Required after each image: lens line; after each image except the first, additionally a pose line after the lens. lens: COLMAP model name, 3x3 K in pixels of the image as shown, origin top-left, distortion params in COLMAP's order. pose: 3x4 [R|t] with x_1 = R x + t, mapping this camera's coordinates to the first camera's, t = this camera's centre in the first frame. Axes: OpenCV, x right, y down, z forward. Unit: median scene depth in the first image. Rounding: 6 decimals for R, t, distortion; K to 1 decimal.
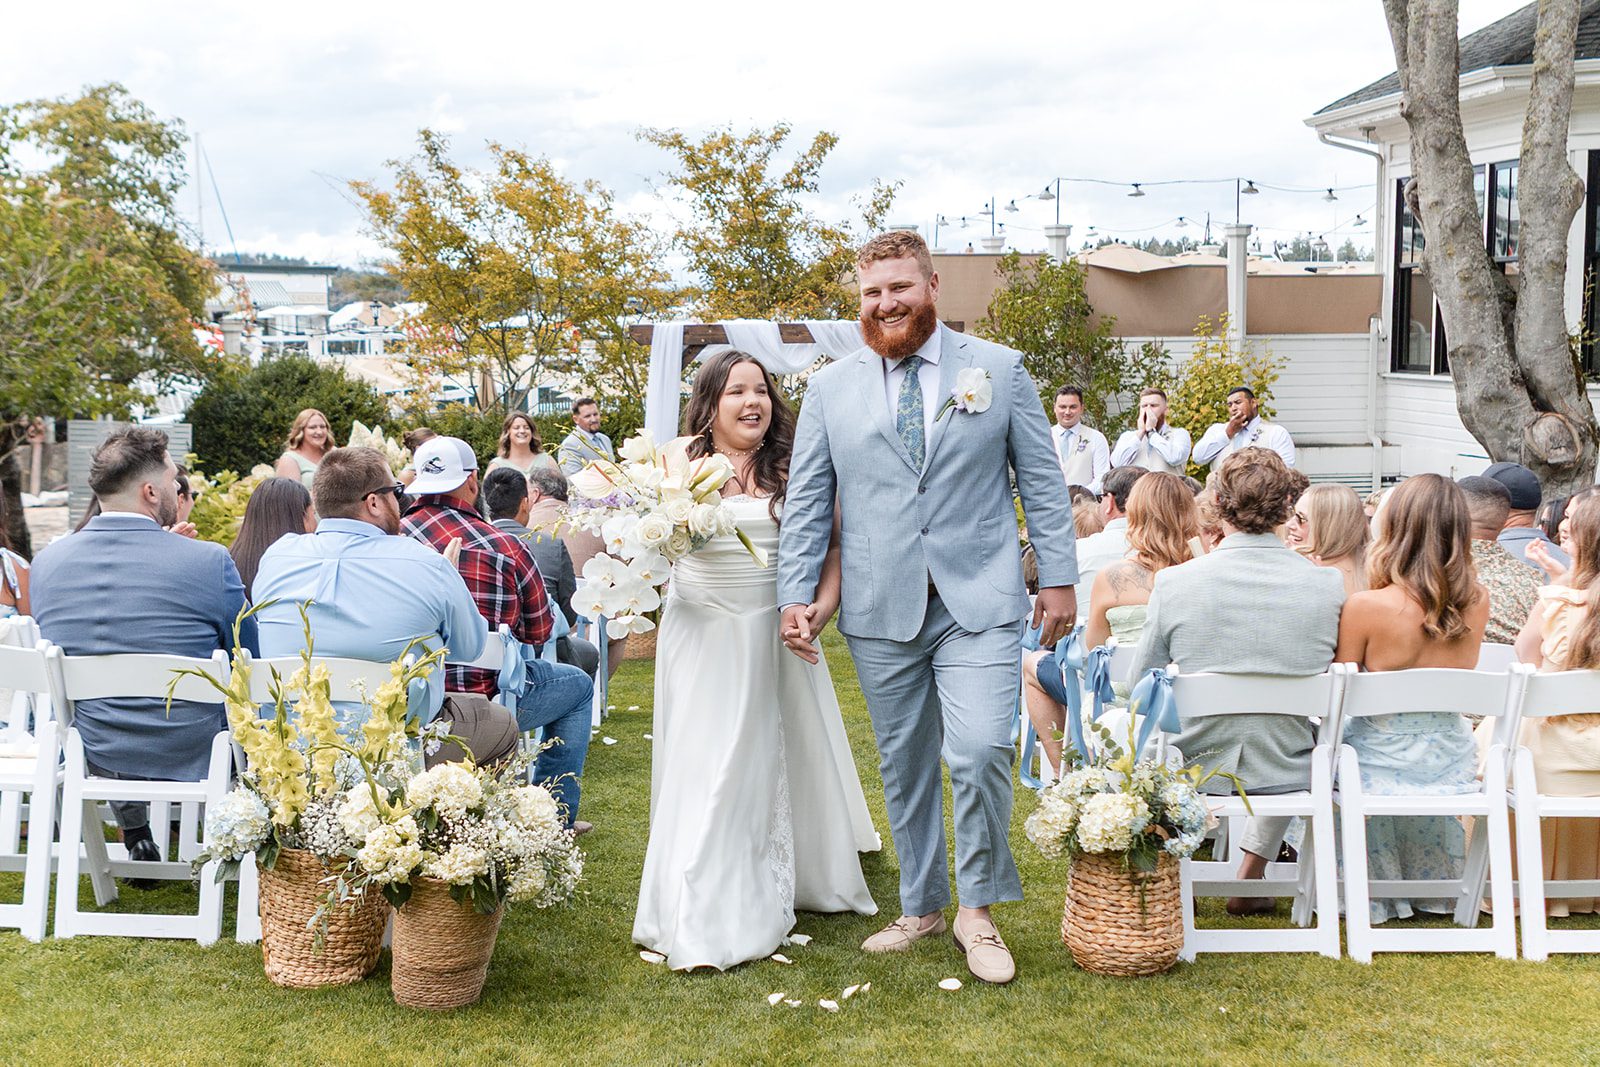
lens RADIAL K [[1800.9, 0, 777.6], [0, 1800.9, 532.1], [0, 0, 1]] dist [0.003390, 0.000000]
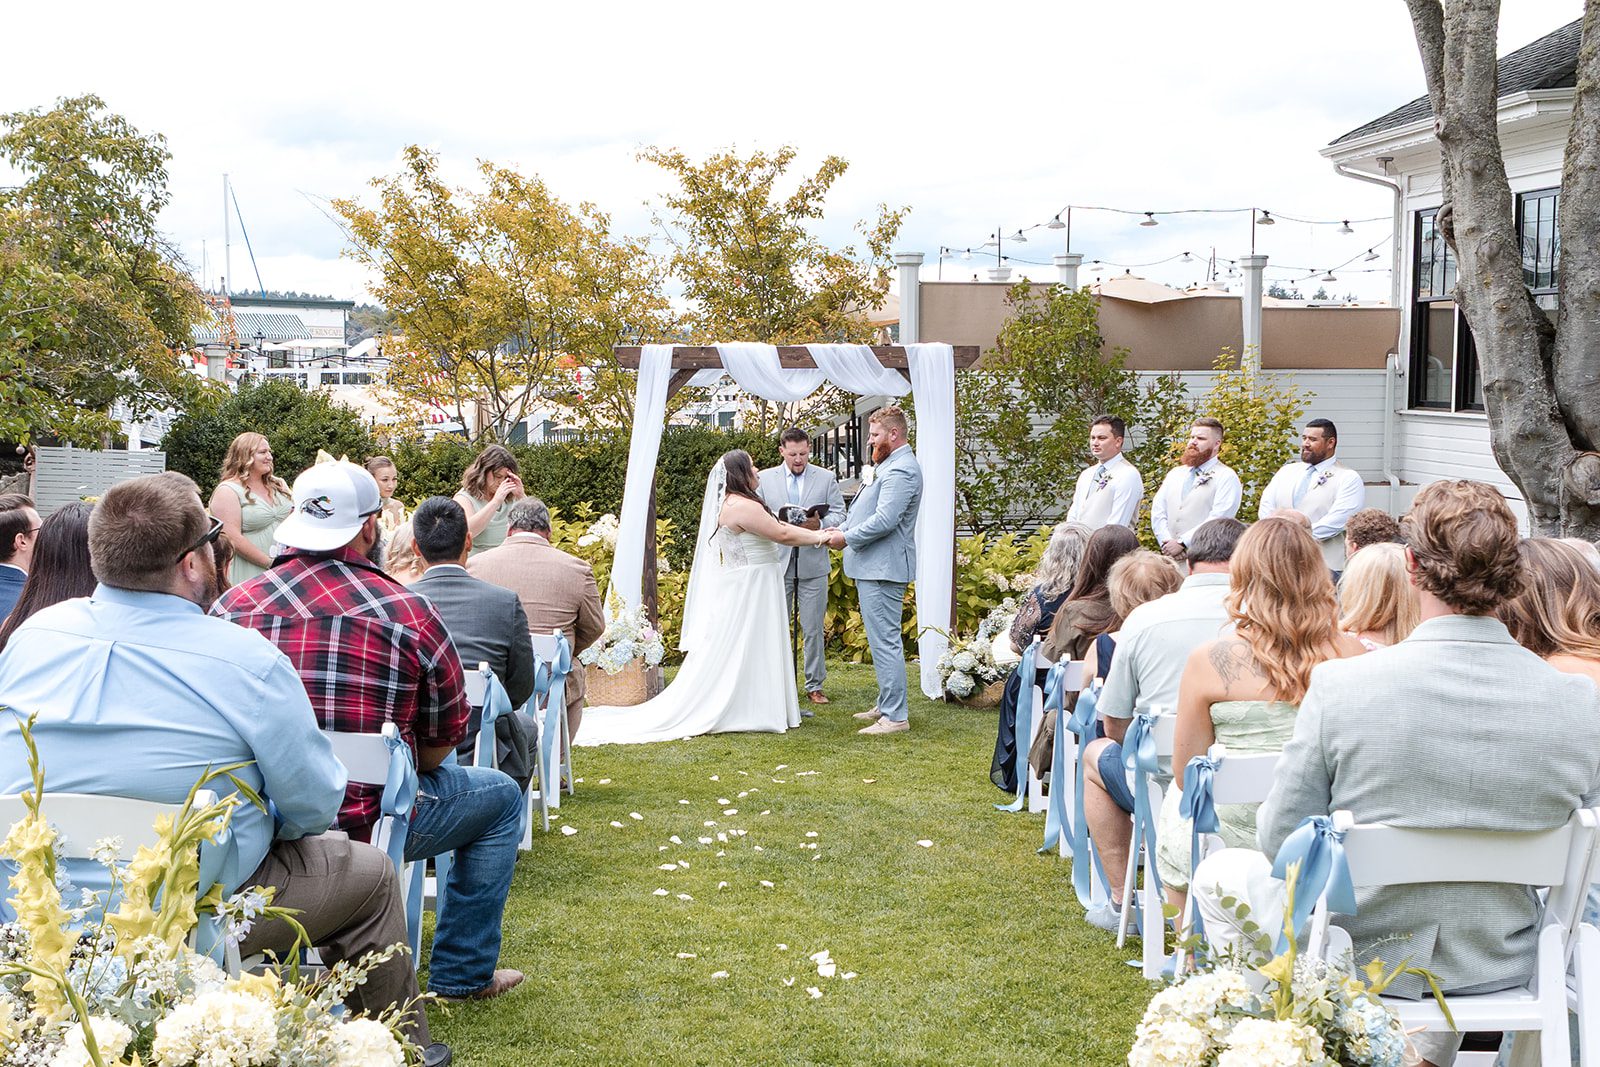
lens RADIAL K [[1718.4, 0, 795.6], [0, 1718.4, 528.4], [0, 0, 1]] dist [0.006091, 0.000000]
pose [[0.999926, 0.008125, 0.009002, 0.002008], [-0.007953, 0.999789, -0.018954, -0.005428], [-0.009154, 0.018881, 0.999780, 0.101937]]
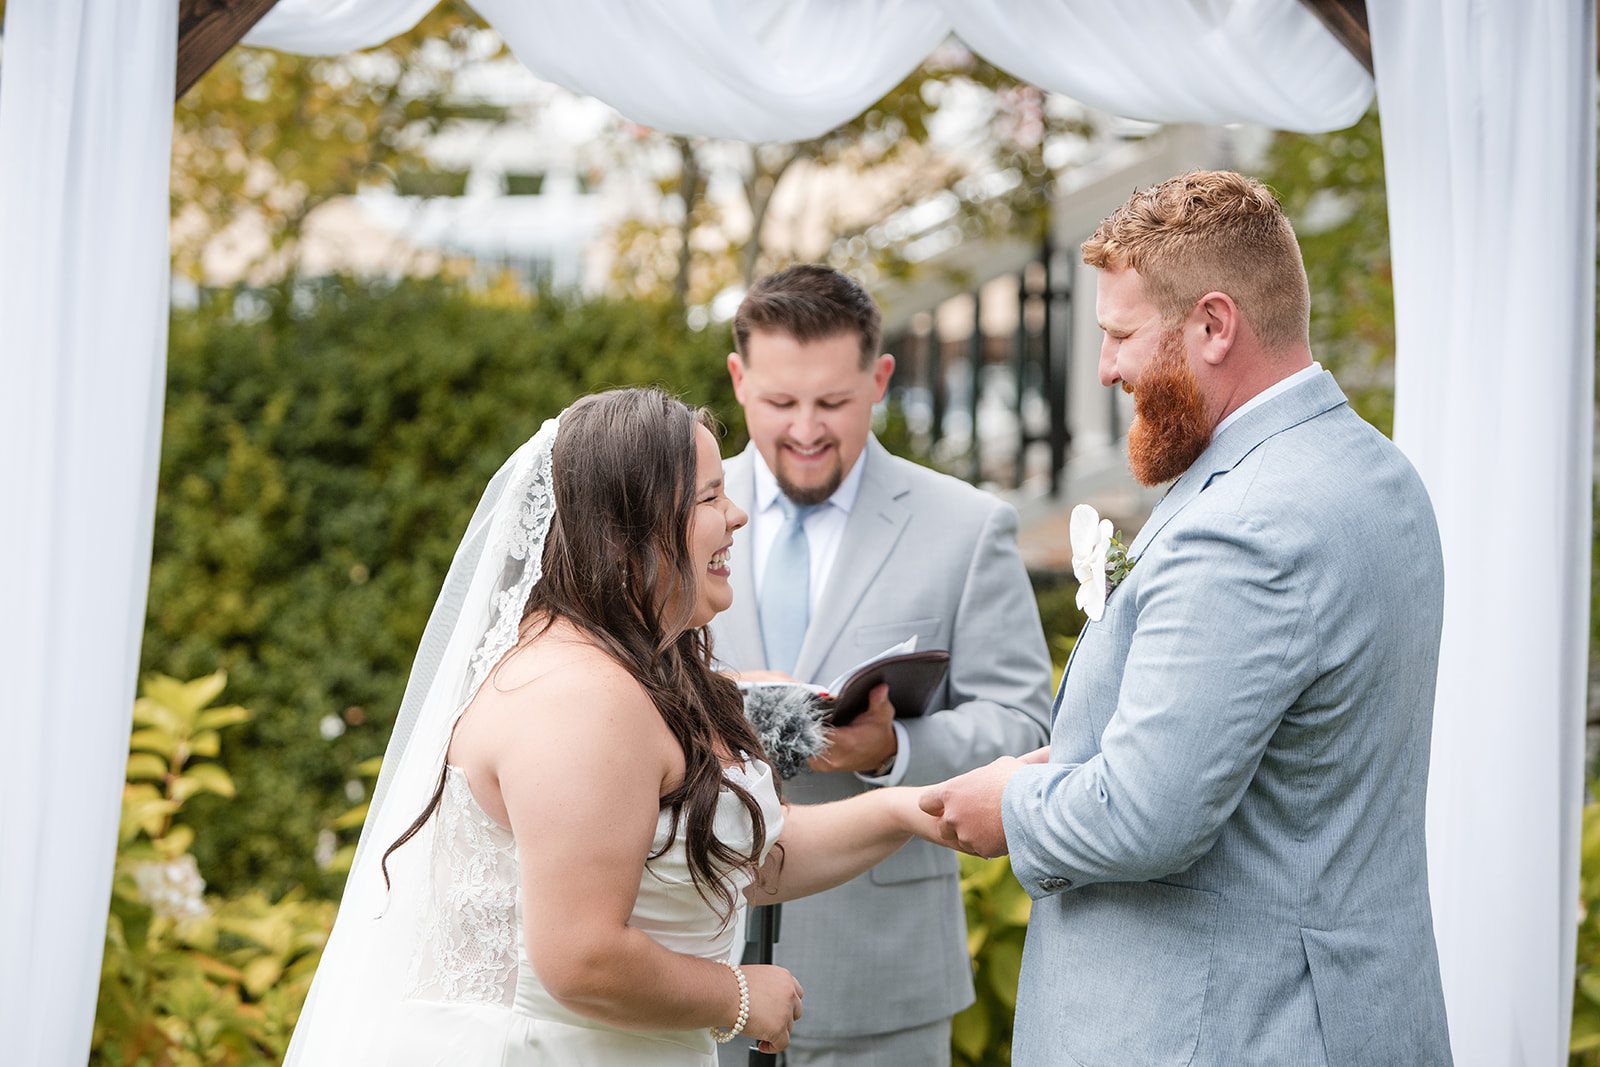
lens RADIAL K [[1800.9, 0, 799.9], [0, 1800.9, 533.3], [0, 0, 1]] dist [0.003390, 0.000000]
pose [[0.999242, 0.038833, 0.002801, 0.010535], [-0.038889, 0.998958, 0.023898, -0.059595], [-0.001870, -0.023988, 0.999710, 0.926399]]
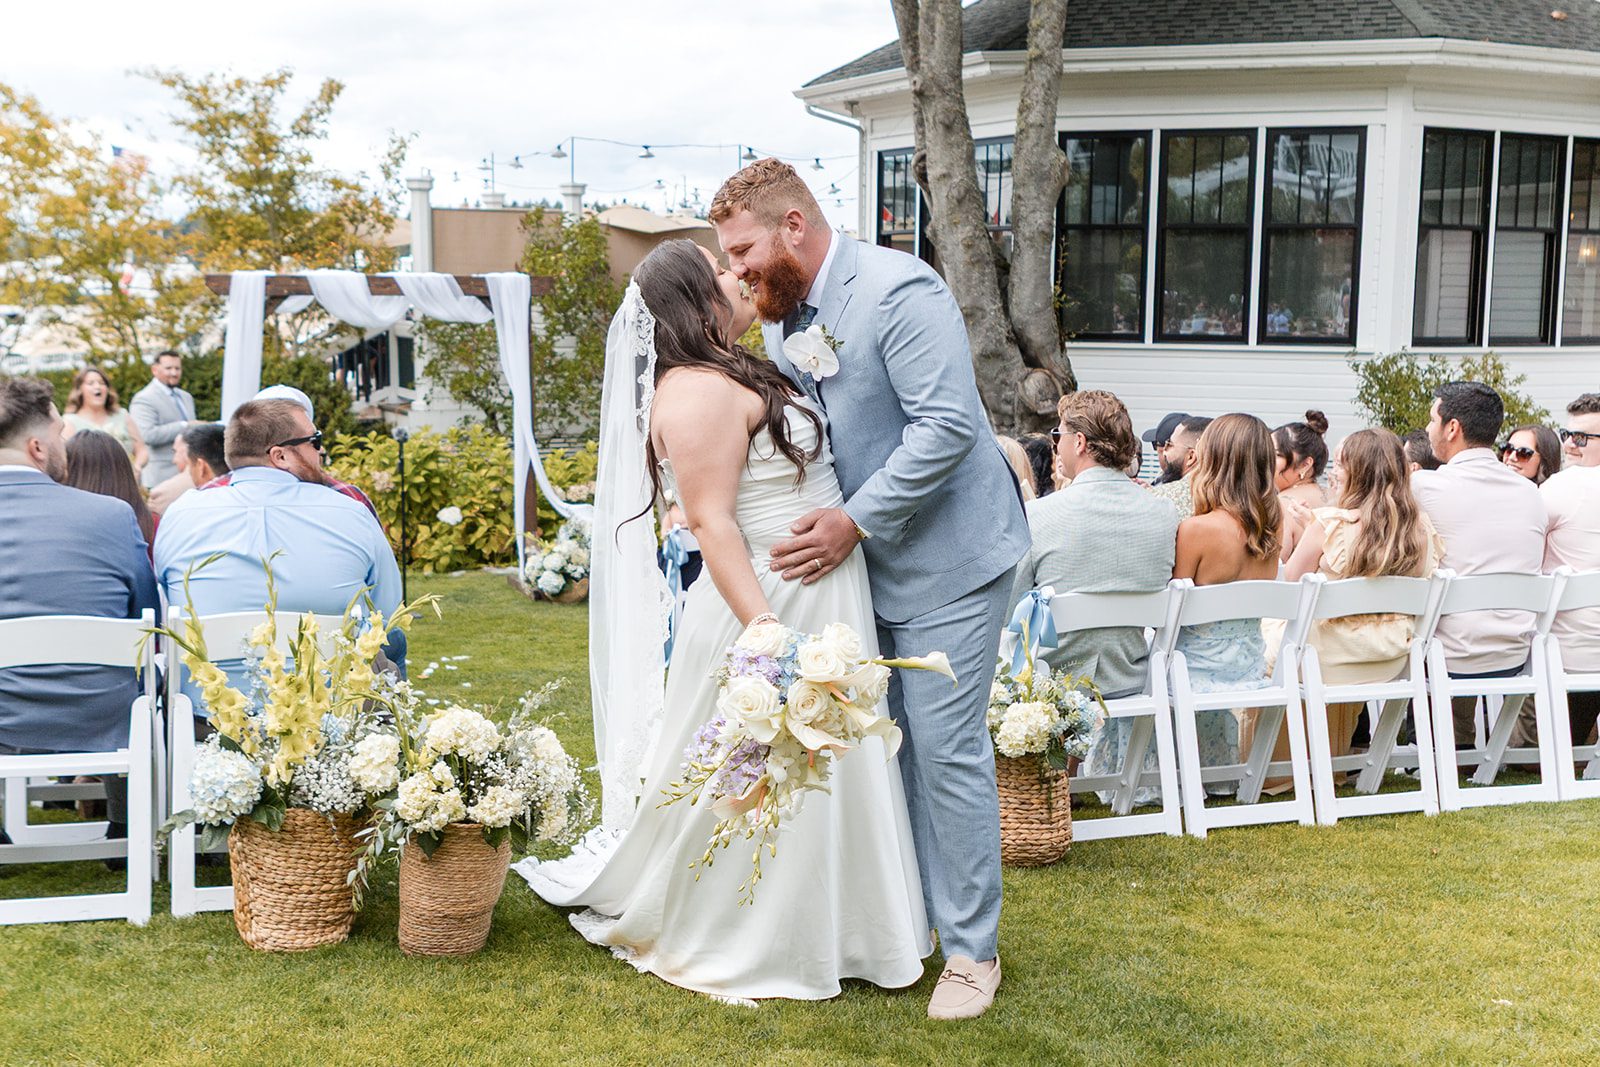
lens RADIAL K [[1800.9, 0, 788.8], [0, 1800.9, 537.6], [0, 0, 1]] dist [0.003390, 0.000000]
pose [[0.944705, -0.029917, 0.326555, -0.084948], [0.021700, 0.999350, 0.028778, 0.002410], [-0.327204, -0.020101, 0.944740, 0.001209]]
